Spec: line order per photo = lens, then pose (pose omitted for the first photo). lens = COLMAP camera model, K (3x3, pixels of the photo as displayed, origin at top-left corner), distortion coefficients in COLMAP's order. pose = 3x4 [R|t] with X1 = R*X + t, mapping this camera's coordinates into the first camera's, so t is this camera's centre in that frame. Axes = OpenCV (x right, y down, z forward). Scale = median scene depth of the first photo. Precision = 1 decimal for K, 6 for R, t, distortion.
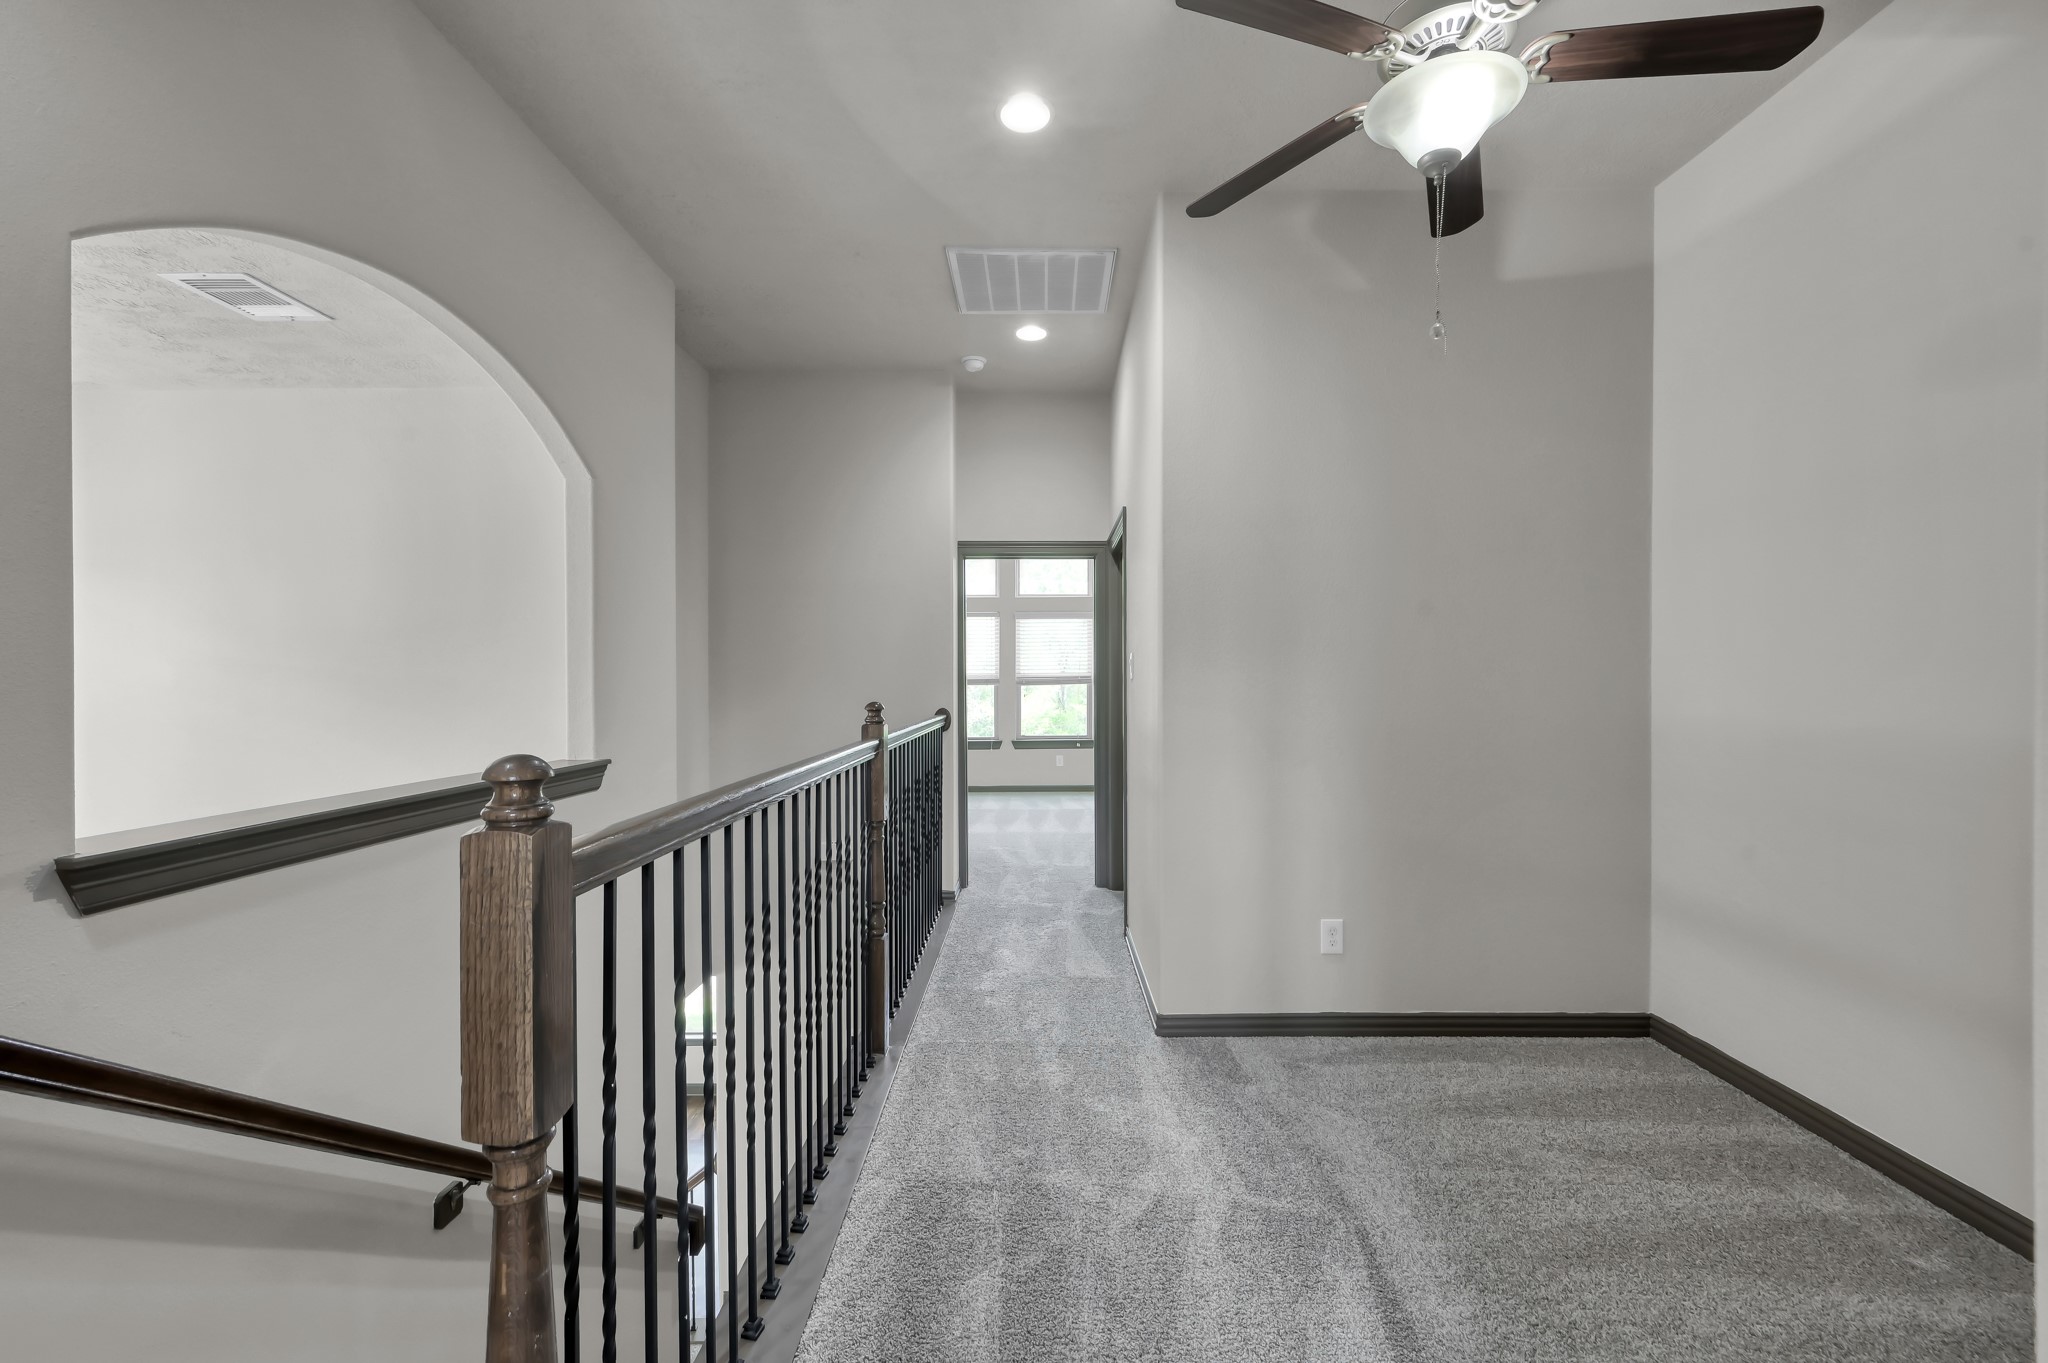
lens RADIAL K [[821.3, 0, 1031.8], [0, 821.3, 666.6], [0, 0, 1]] dist [0.002881, -0.000488]
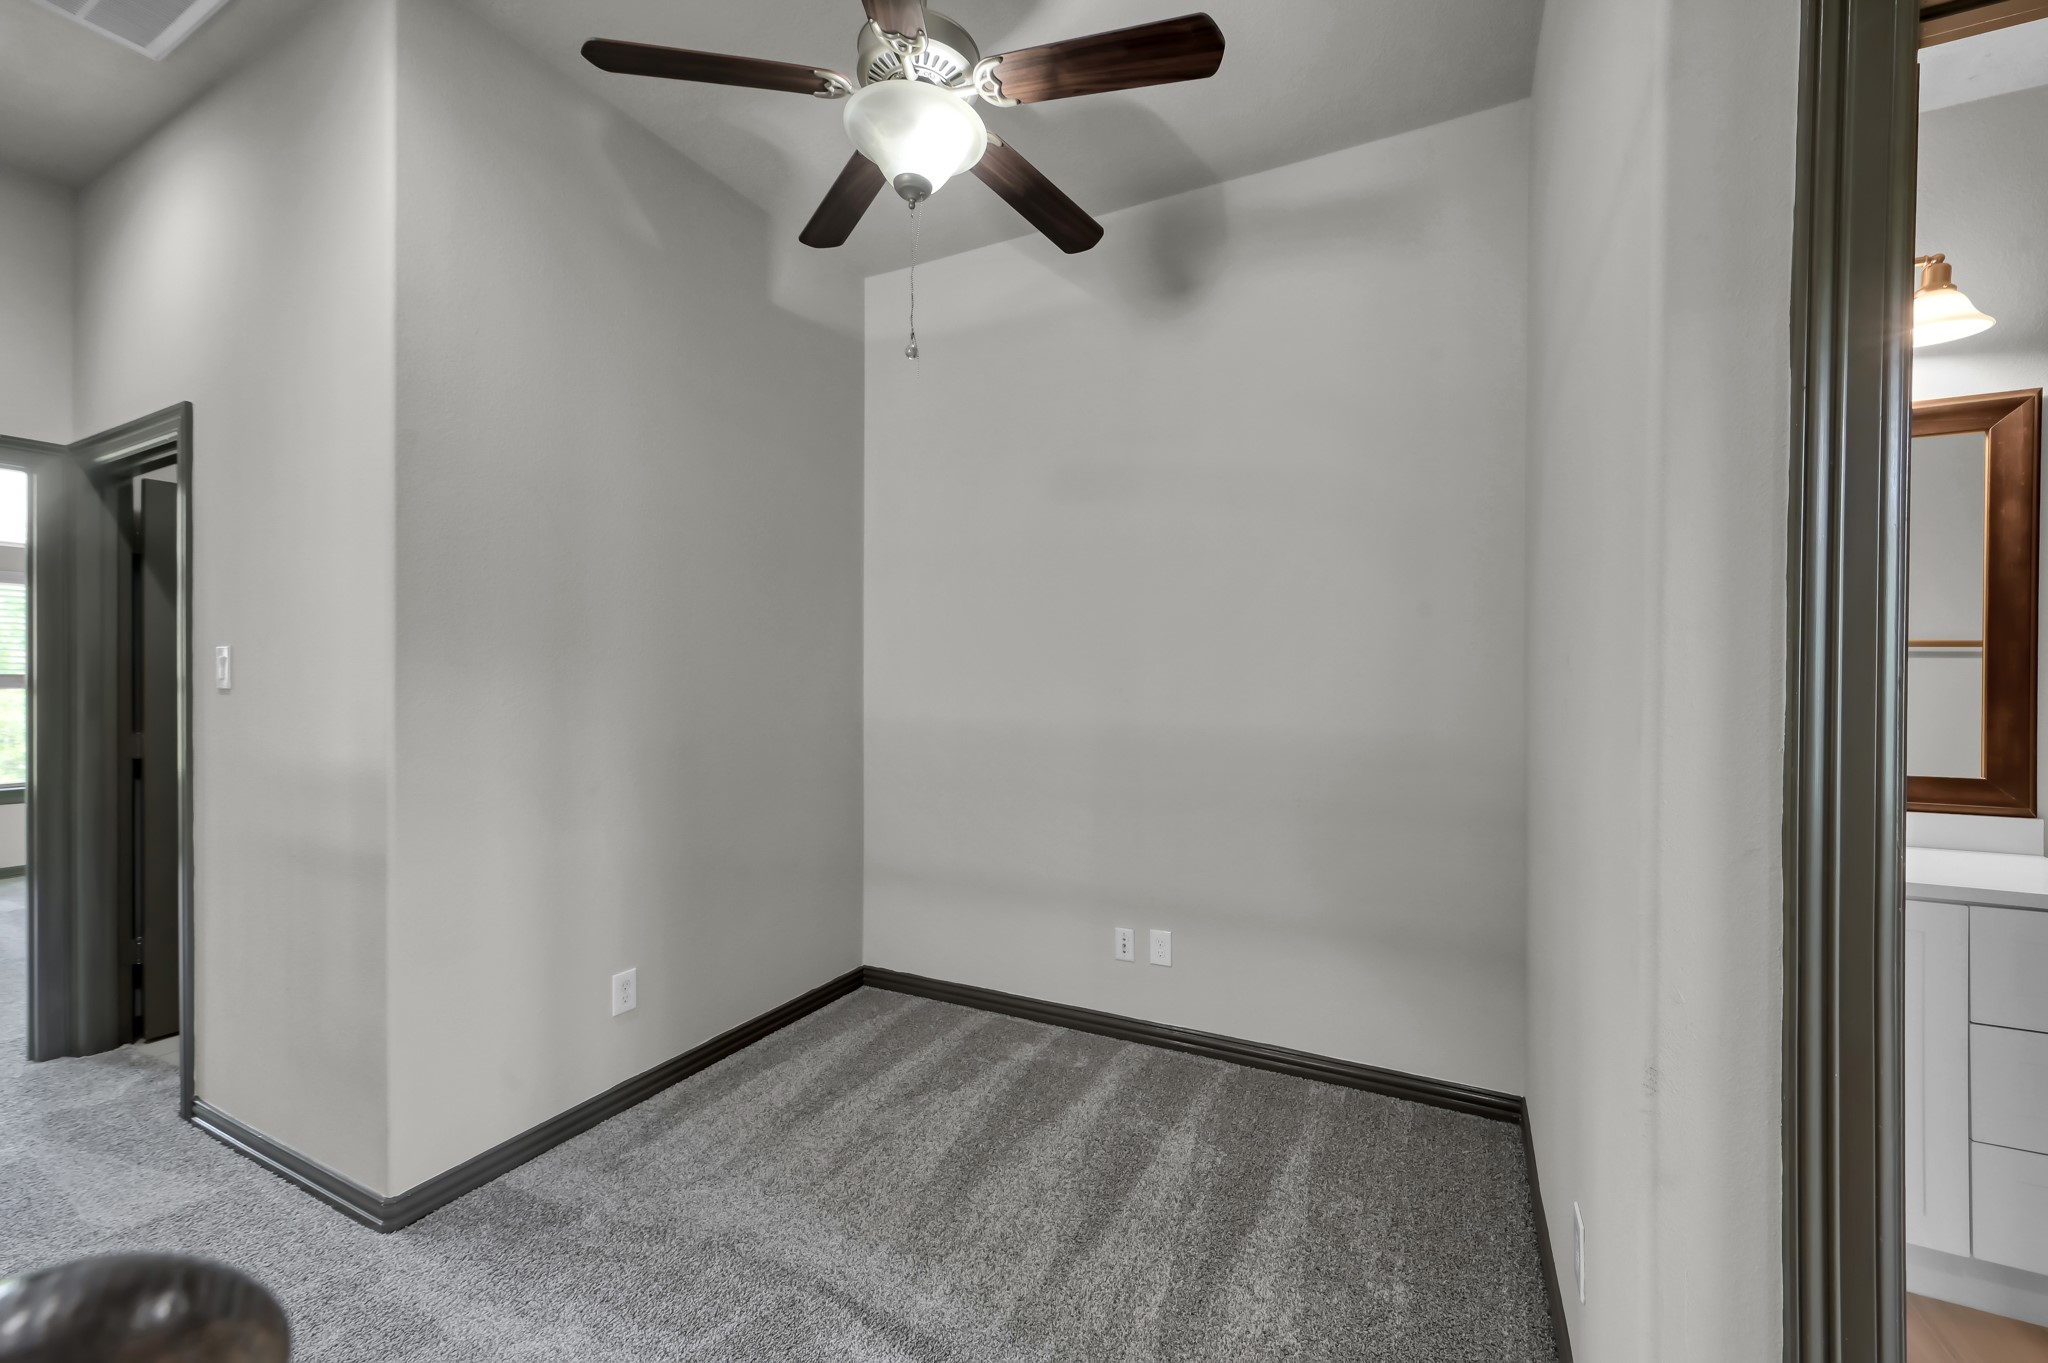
lens RADIAL K [[821.3, 0, 1040.5], [0, 821.3, 672.2], [0, 0, 1]] dist [0.002881, -0.000488]
pose [[0.438516, 0.009830, 0.898670, -0.256996], [-0.012318, 0.999912, -0.004927, -0.003576], [-0.898639, -0.008909, 0.438598, 0.293994]]
